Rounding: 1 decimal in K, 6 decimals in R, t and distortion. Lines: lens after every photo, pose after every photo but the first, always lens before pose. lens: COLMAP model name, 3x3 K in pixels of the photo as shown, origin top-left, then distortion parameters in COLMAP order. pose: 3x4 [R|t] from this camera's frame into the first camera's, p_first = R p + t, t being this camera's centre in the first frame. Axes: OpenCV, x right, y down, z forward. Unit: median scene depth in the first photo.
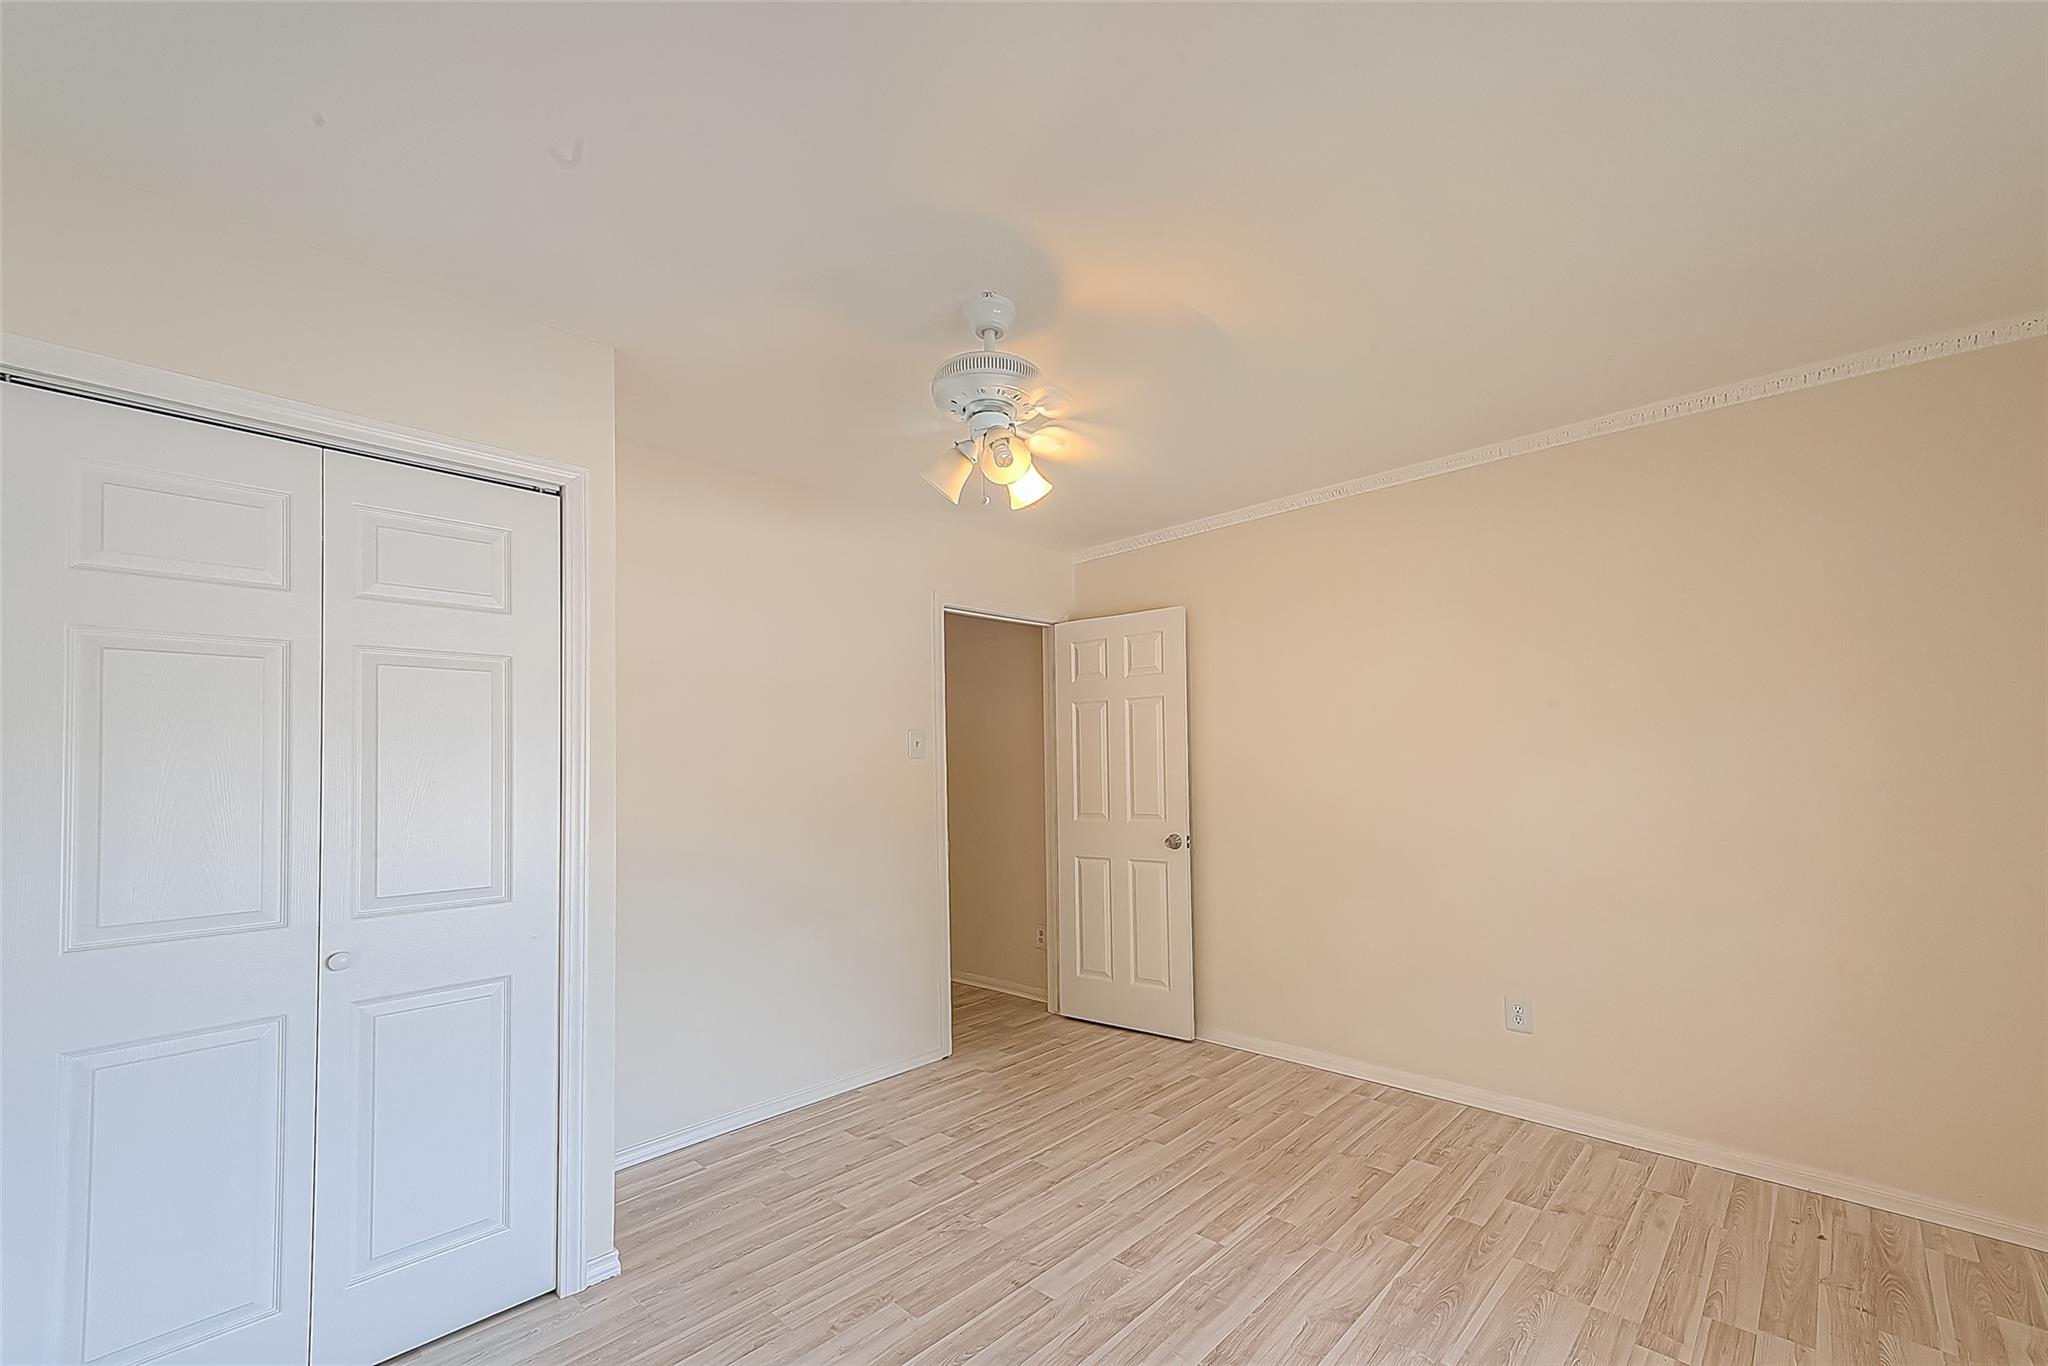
lens RADIAL K [[837.2, 0, 1075.6], [0, 837.2, 745.2], [0, 0, 1]] dist [0.022548, -0.000832]
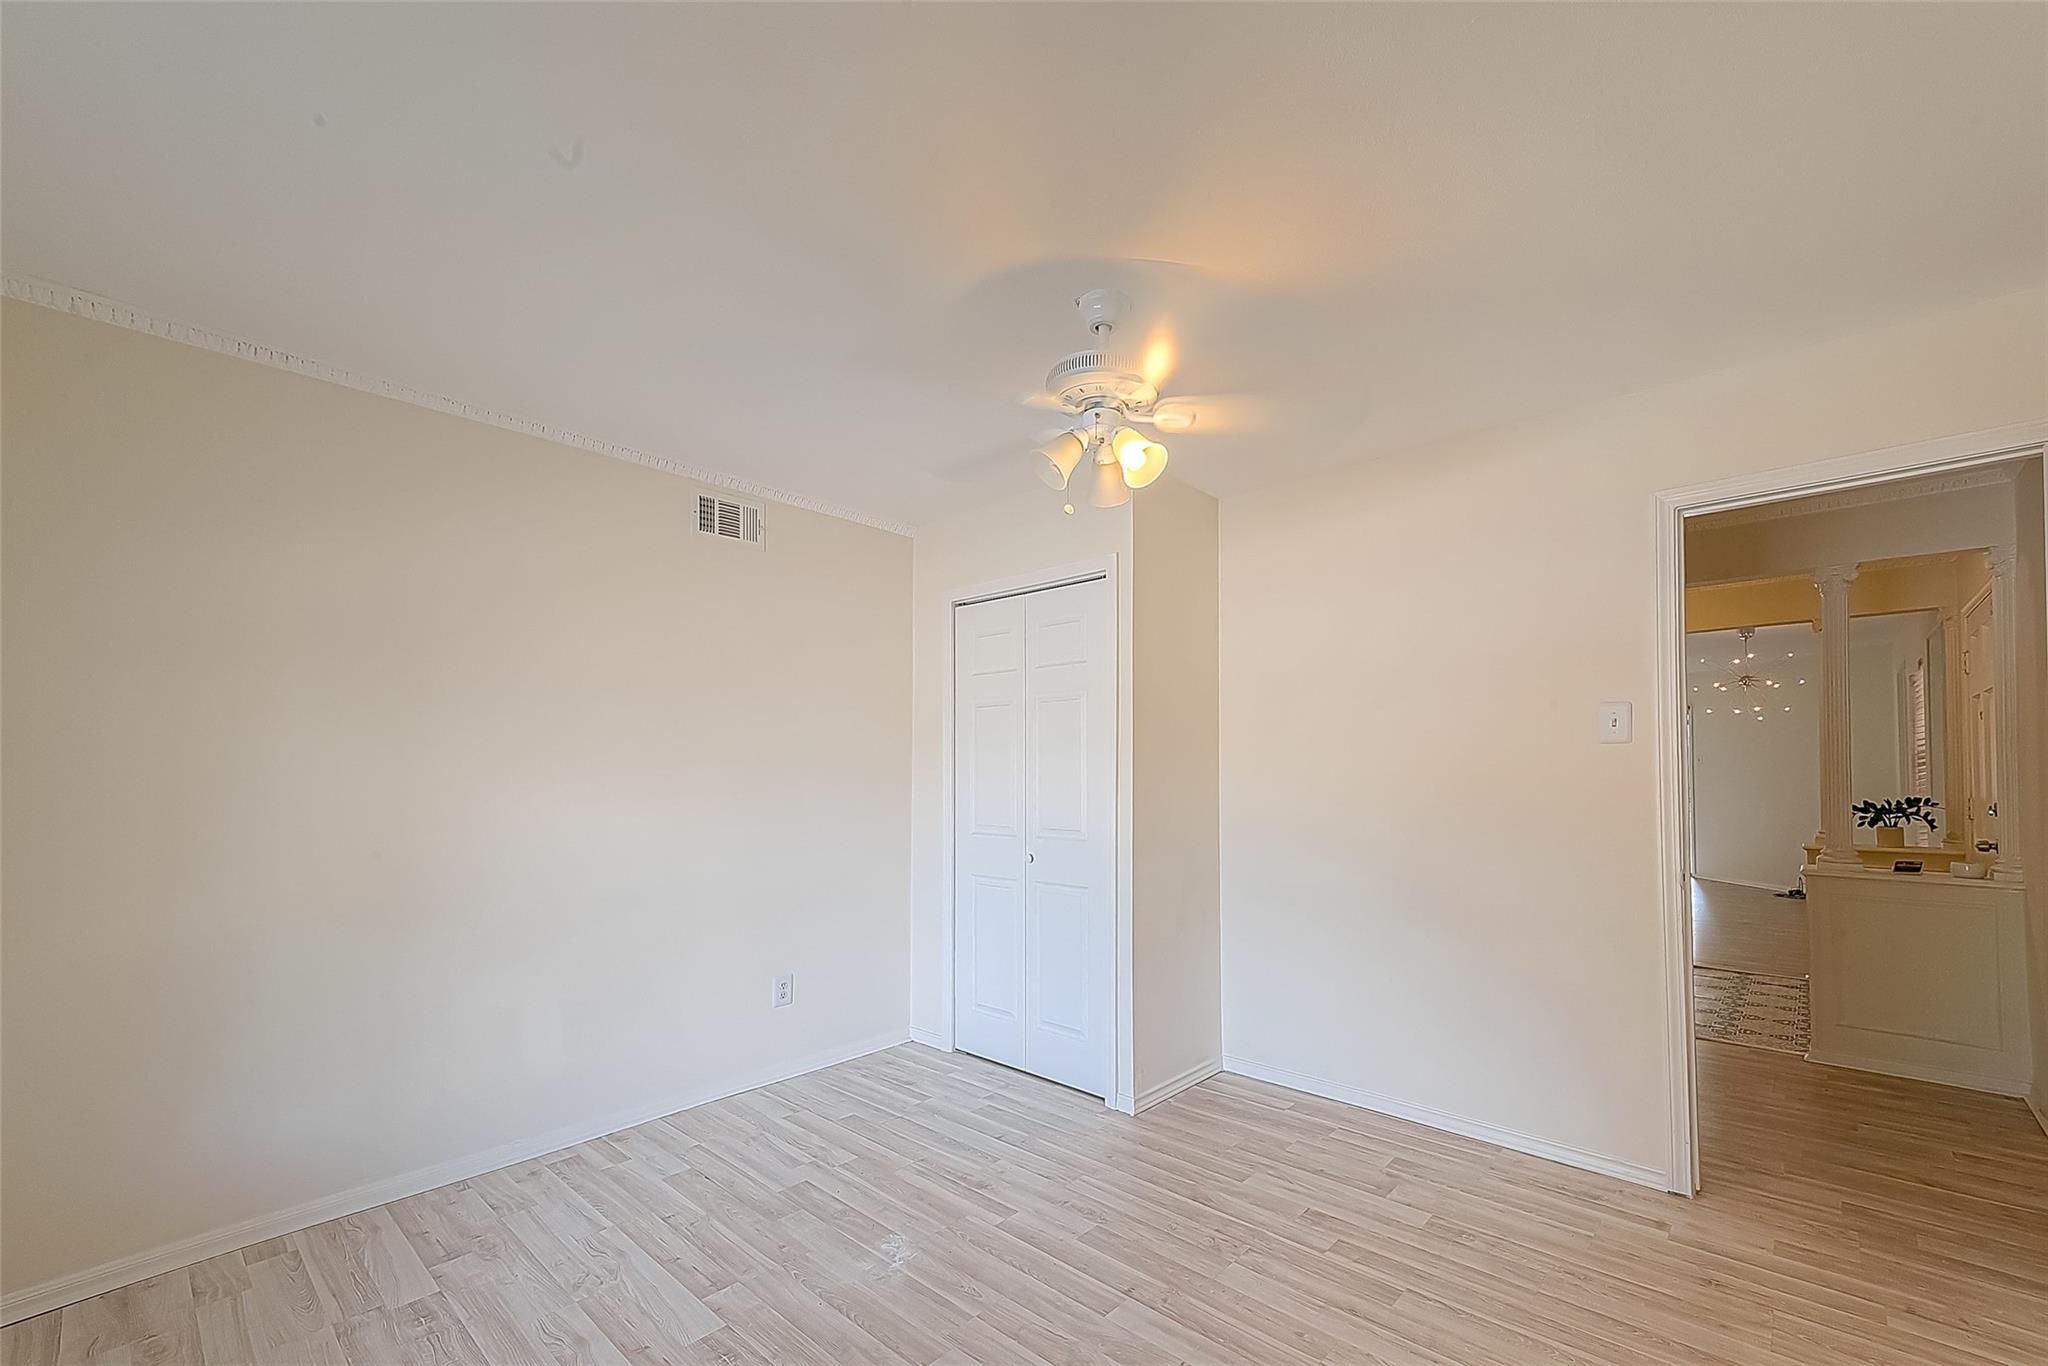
lens RADIAL K [[837.2, 0, 1075.6], [0, 837.2, 745.2], [0, 0, 1]] dist [0.022548, -0.000832]
pose [[0.024032, -0.008020, -0.999679, 0.766021], [0.032576, 0.999443, -0.007235, 0.012038], [0.999180, -0.032391, 0.024280, 0.789663]]
